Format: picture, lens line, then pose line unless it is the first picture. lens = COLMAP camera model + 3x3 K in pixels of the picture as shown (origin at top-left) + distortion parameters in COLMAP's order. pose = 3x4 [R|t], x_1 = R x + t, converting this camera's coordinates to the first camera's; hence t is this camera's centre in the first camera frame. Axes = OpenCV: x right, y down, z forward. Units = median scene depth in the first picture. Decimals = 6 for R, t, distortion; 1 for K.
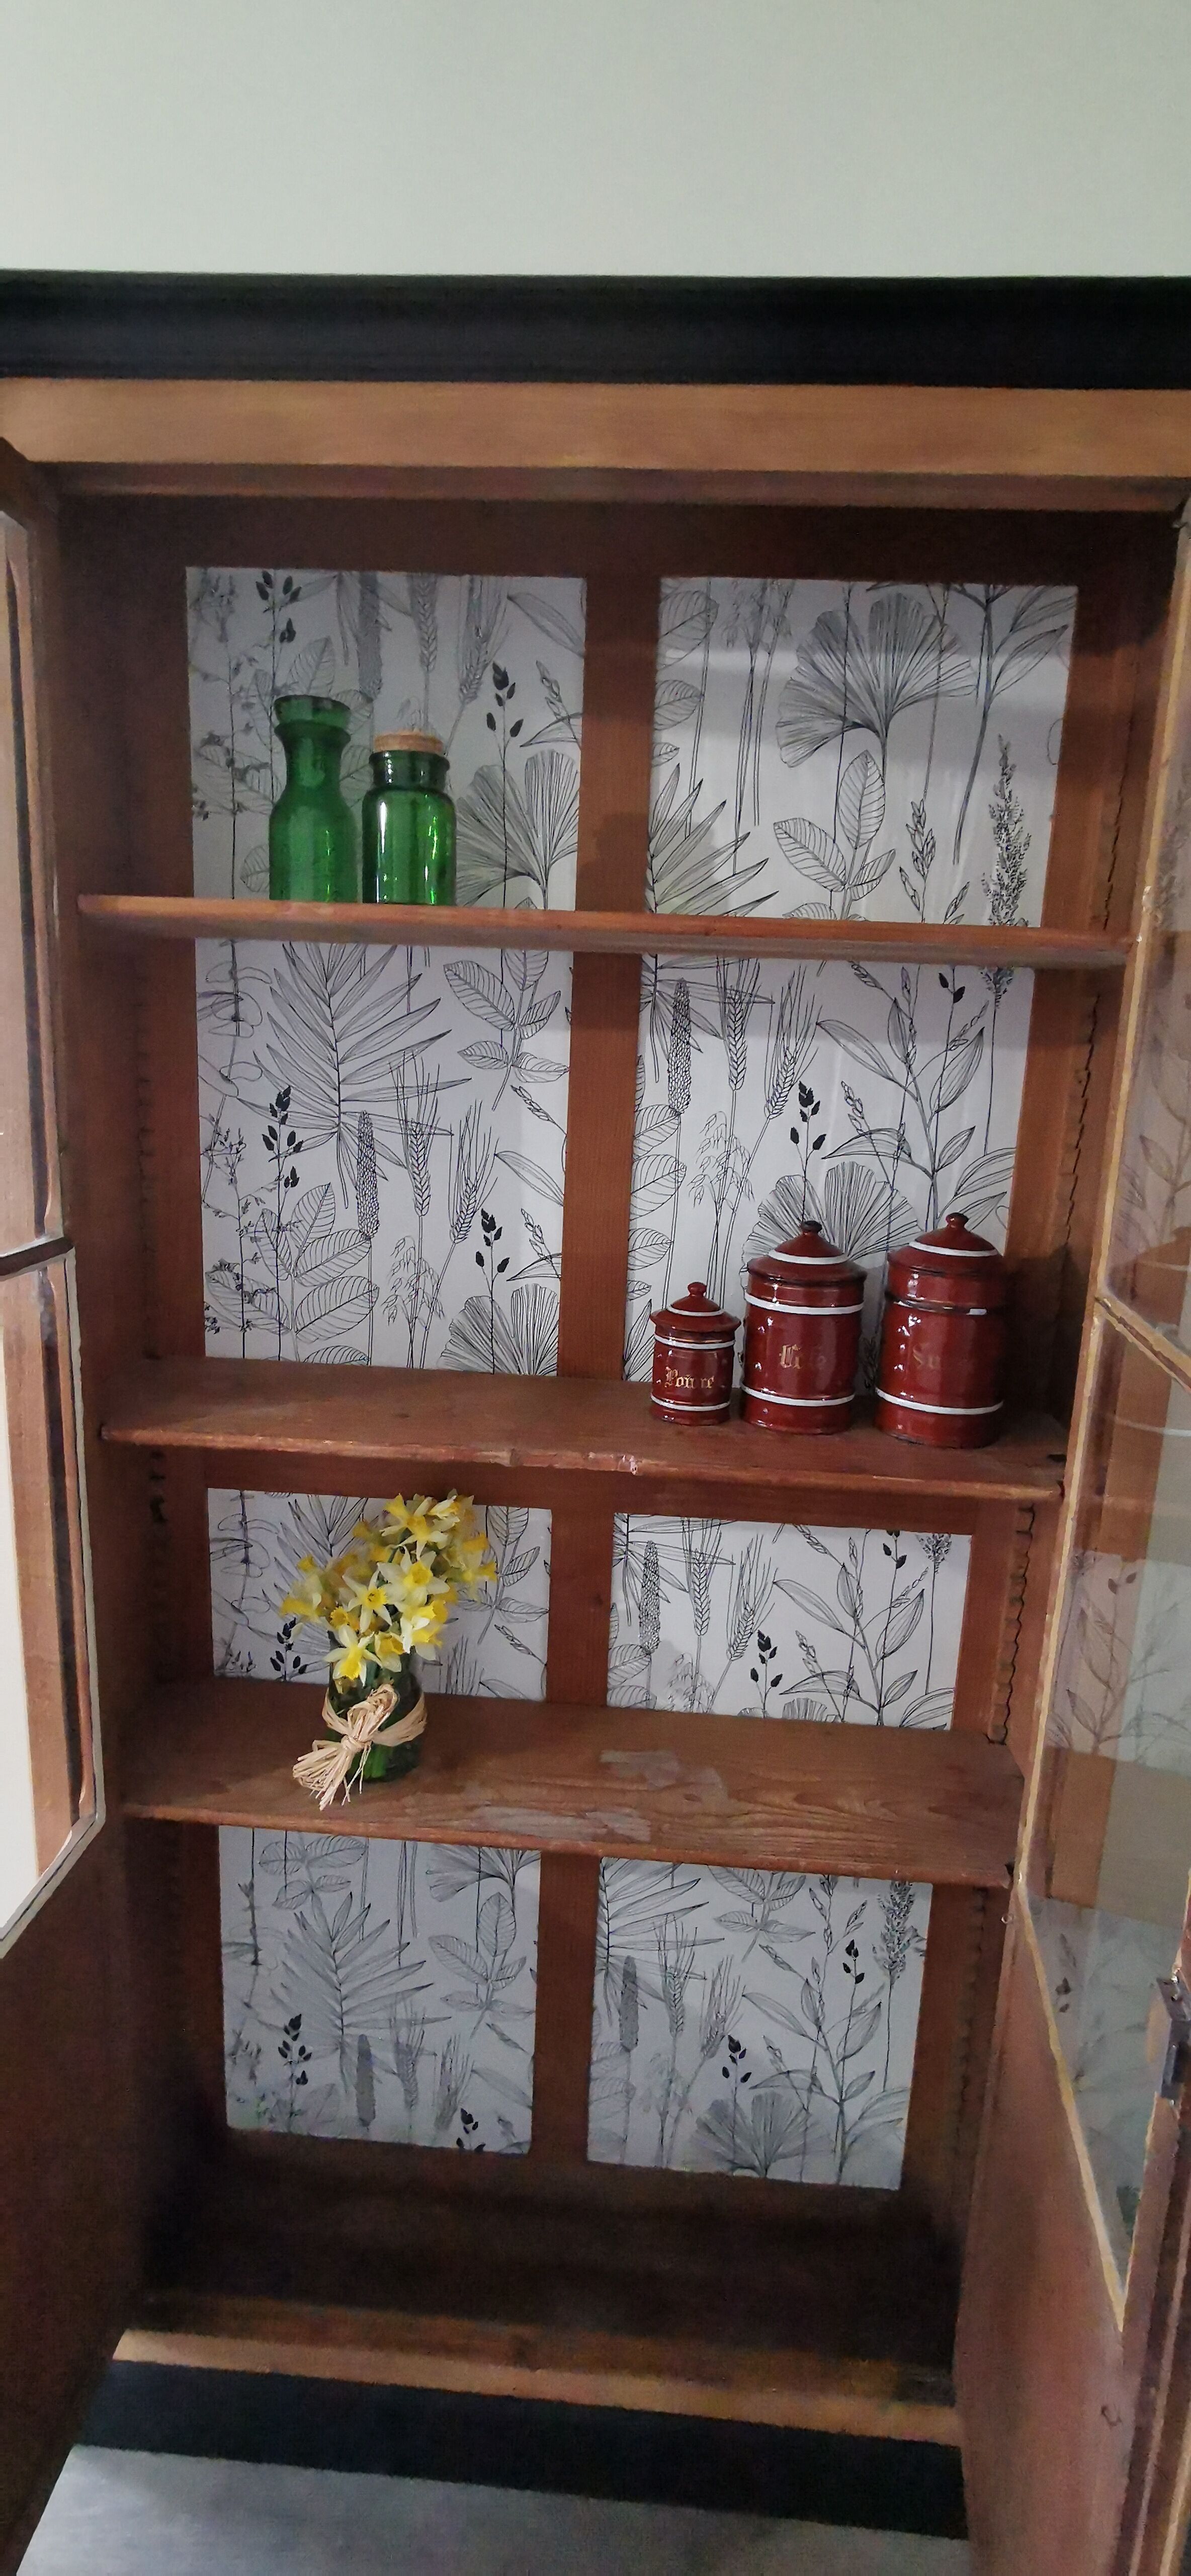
lens RADIAL K [[1193.6, 0, 592.8], [0, 1193.6, 1289.6], [0, 0, 1]] dist [-0.002022, 0.001017]
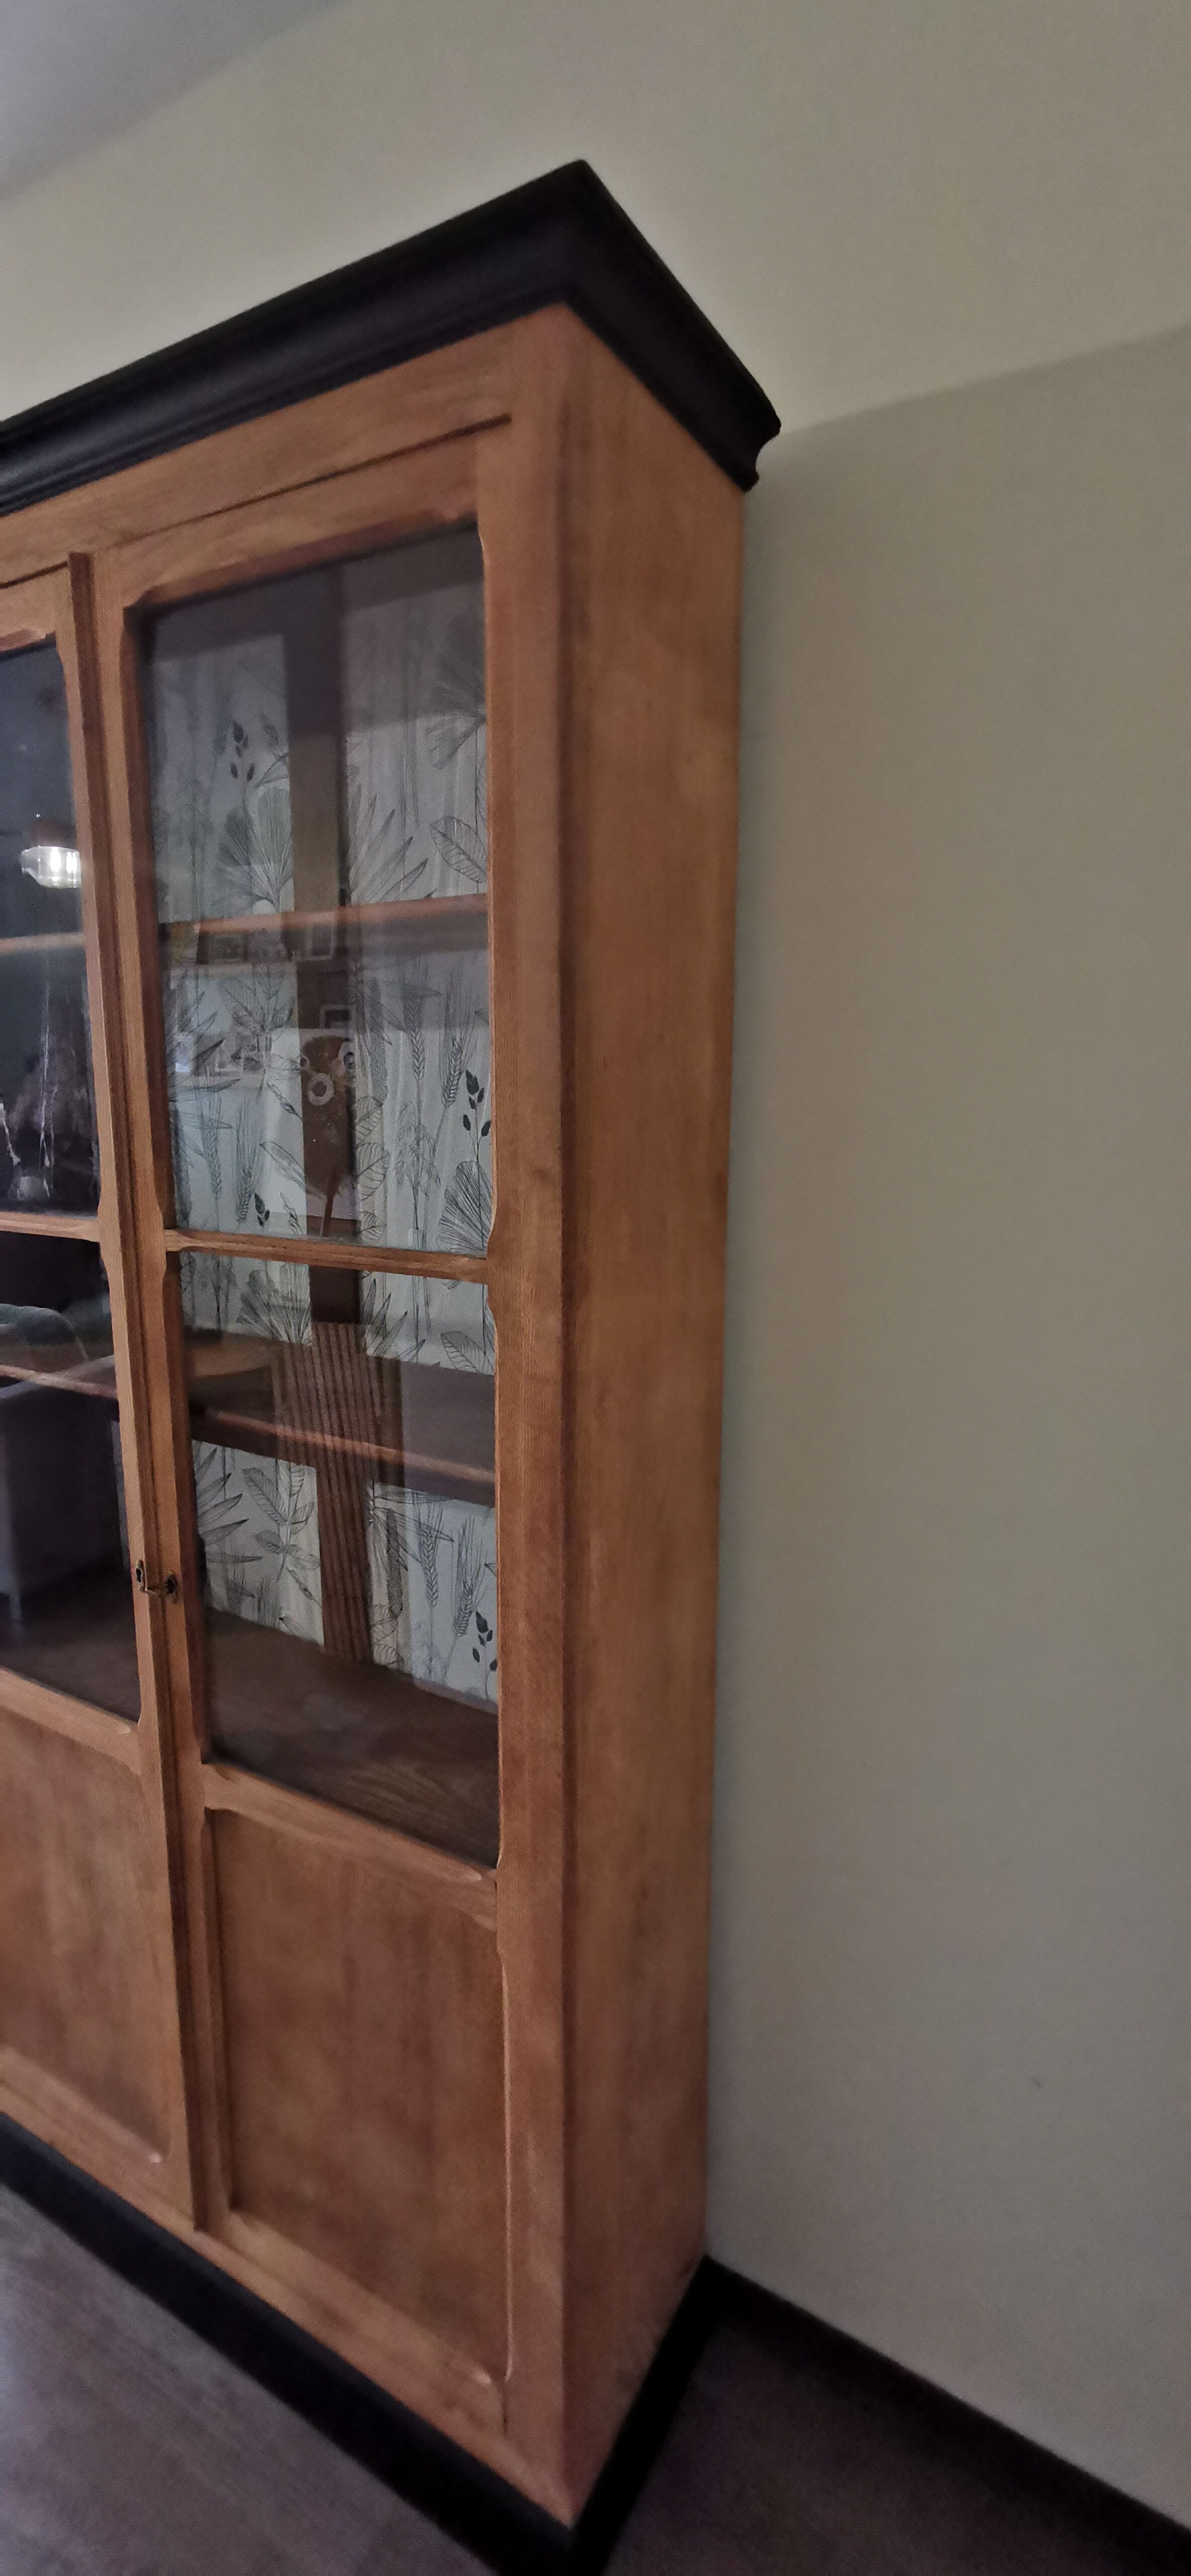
lens RADIAL K [[1193.6, 0, 570.0], [0, 1193.6, 1283.8], [0, 0, 1]] dist [-0.002022, 0.001017]
pose [[0.883045, 0.043094, -0.467306, 0.733358], [-0.056612, 0.998285, -0.014919, 0.019824], [0.465862, 0.039629, 0.883970, 0.140687]]
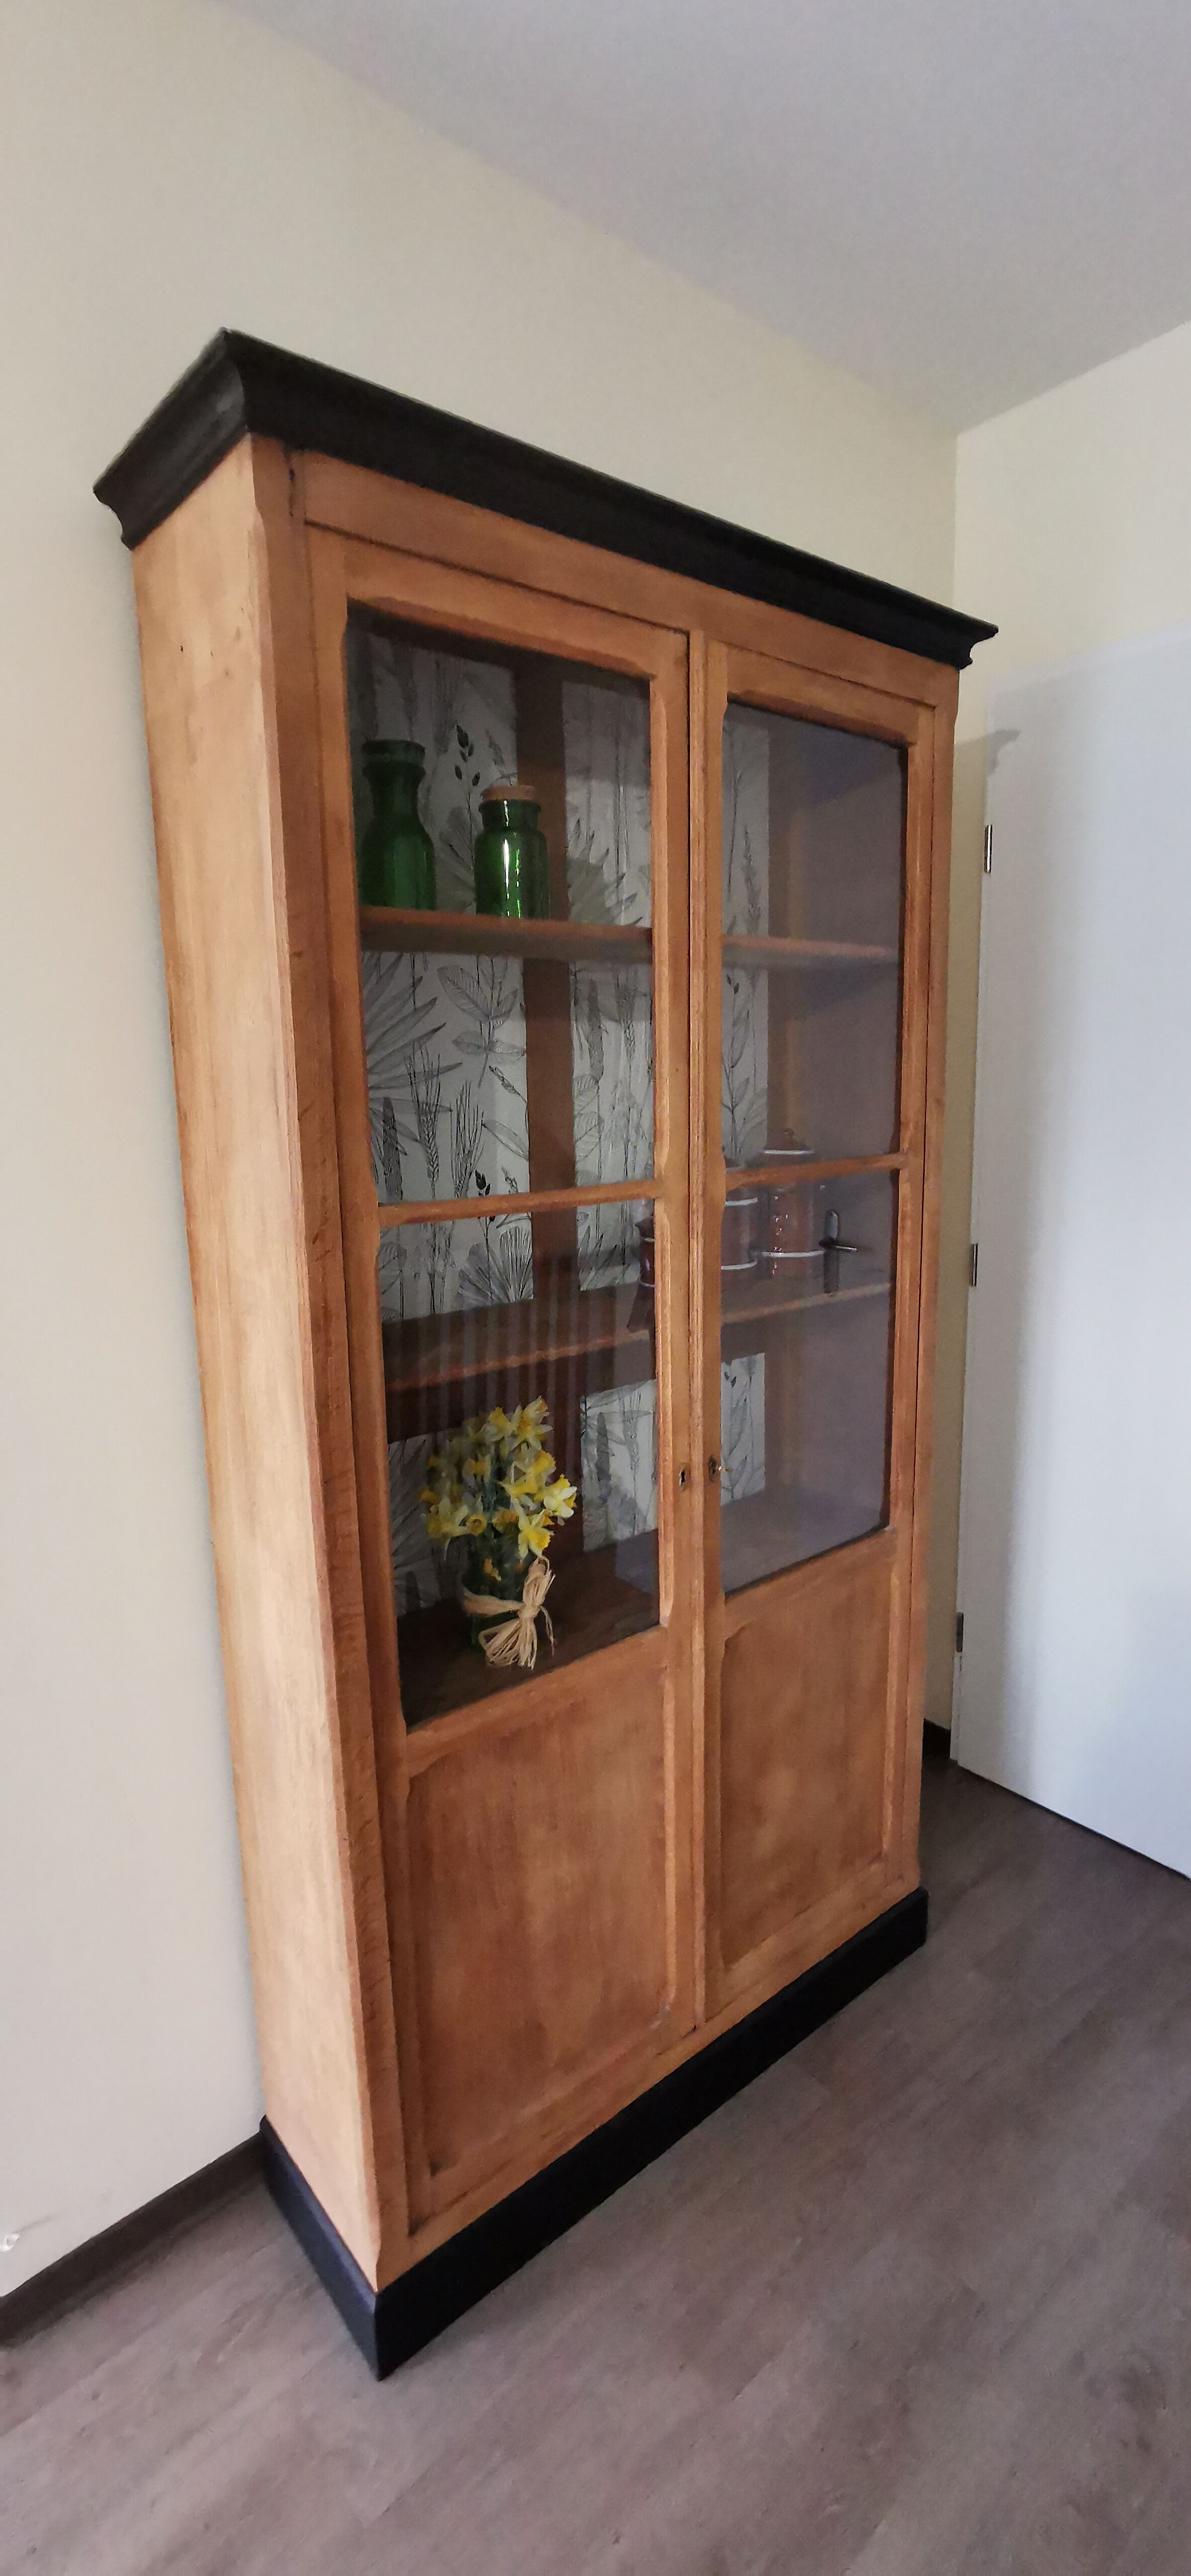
lens RADIAL K [[1193.6, 0, 604.3], [0, 1193.6, 1284.1], [0, 0, 1]] dist [-0.002022, 0.001017]
pose [[0.724180, -0.176650, 0.666601, -0.853554], [0.184610, 0.981014, 0.059414, -0.002593], [-0.664441, 0.080034, 0.743043, 0.024771]]
